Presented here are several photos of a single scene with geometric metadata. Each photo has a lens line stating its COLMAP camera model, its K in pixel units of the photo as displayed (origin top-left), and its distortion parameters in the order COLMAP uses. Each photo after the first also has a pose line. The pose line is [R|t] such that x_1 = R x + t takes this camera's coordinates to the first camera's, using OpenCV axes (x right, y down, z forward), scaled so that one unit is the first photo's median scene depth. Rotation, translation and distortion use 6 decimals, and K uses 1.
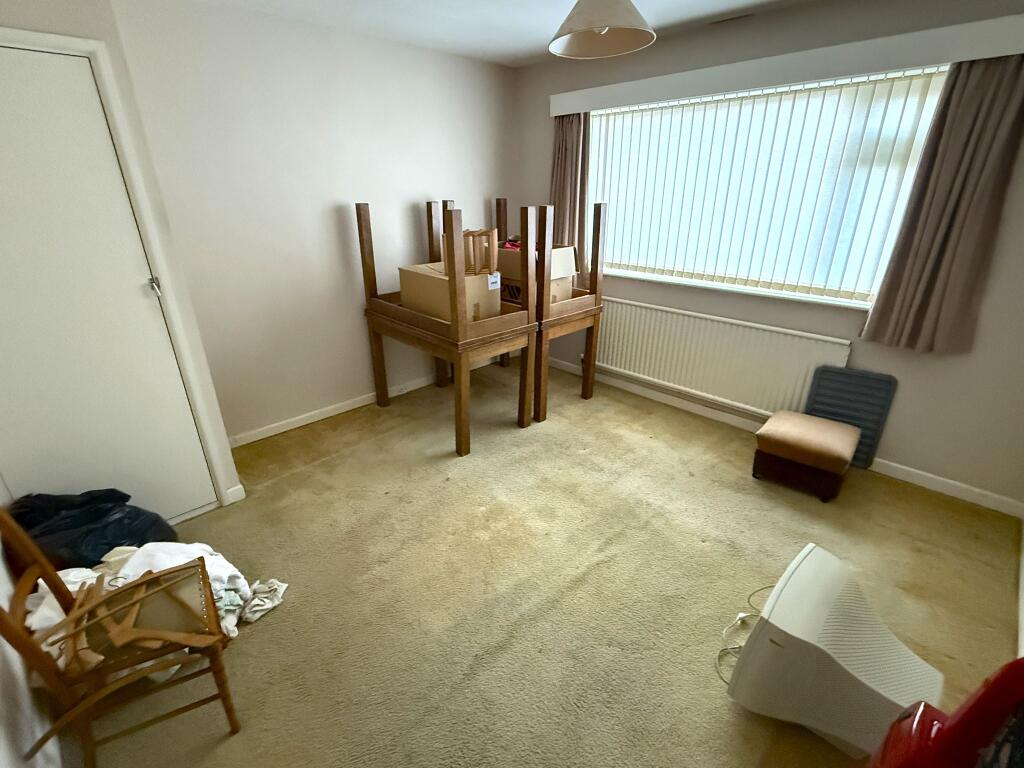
lens RADIAL K [[470.6, 0, 511.4], [0, 470.6, 380.3], [0, 0, 1]] dist [-0.001605, -0.000413]
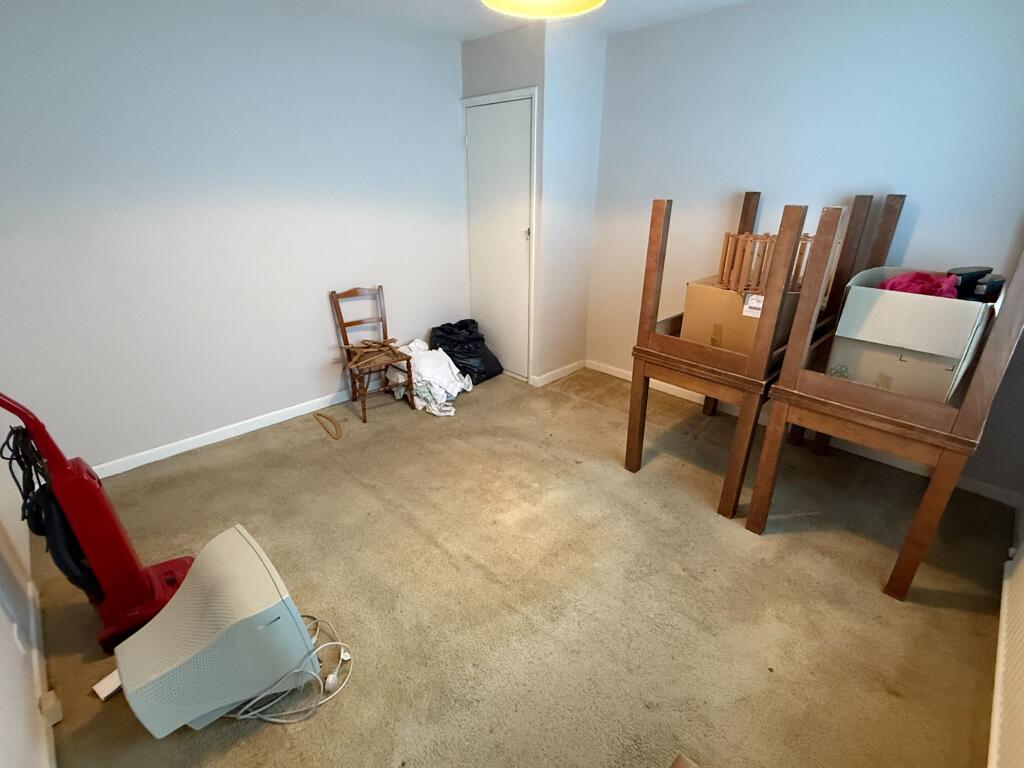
lens RADIAL K [[470.6, 0, 515.4], [0, 470.6, 385.4], [0, 0, 1]] dist [-0.001605, -0.000413]
pose [[0.025229, 0.410223, -0.911636, 0.682266], [-0.382715, 0.846416, 0.370284, -0.242518], [0.923522, 0.339555, 0.178353, 0.595392]]
